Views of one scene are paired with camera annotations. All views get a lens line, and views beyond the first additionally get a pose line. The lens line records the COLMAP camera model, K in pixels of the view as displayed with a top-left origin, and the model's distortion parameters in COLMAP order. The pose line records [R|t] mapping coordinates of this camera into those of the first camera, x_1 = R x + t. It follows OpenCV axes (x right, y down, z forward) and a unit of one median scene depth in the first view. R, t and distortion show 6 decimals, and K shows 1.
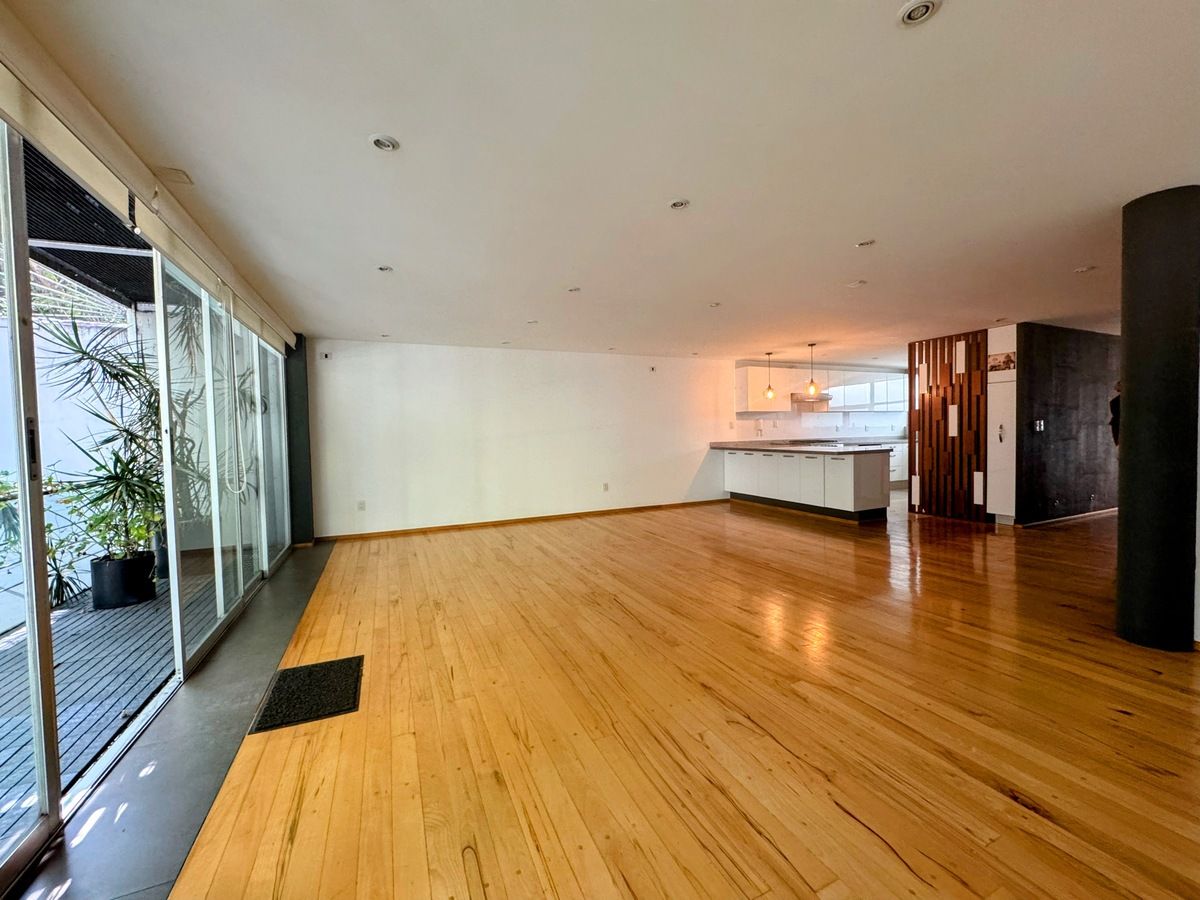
lens RADIAL K [[479.8, 0, 596.5], [0, 479.8, 448.8], [0, 0, 1]] dist [-0.002620, 0.000342]
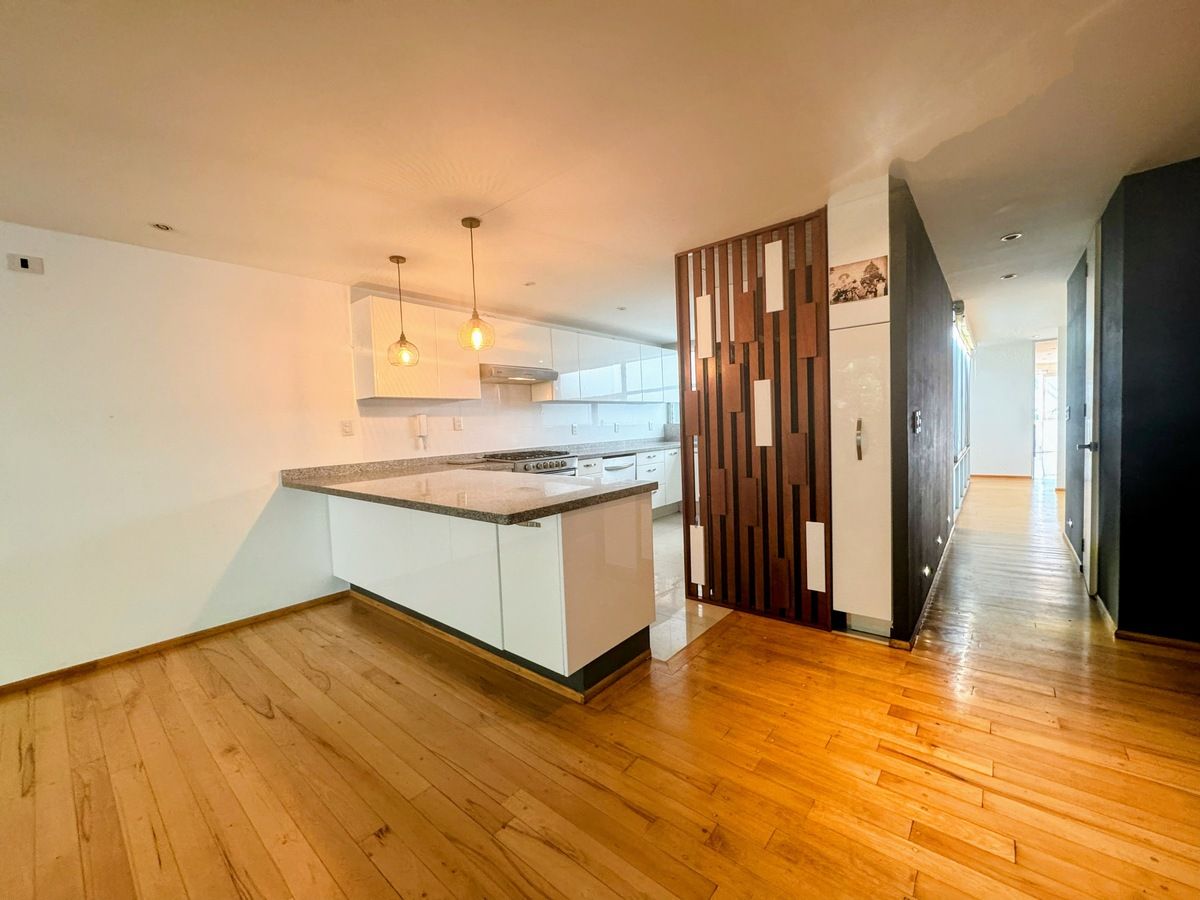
lens RADIAL K [[479.8, 0, 596.5], [0, 479.8, 448.8], [0, 0, 1]] dist [-0.002620, 0.000342]
pose [[0.901288, -0.037661, 0.431581, 0.374972], [0.035937, 0.999280, 0.012150, -0.033959], [-0.431728, 0.004559, 0.901992, 0.618335]]
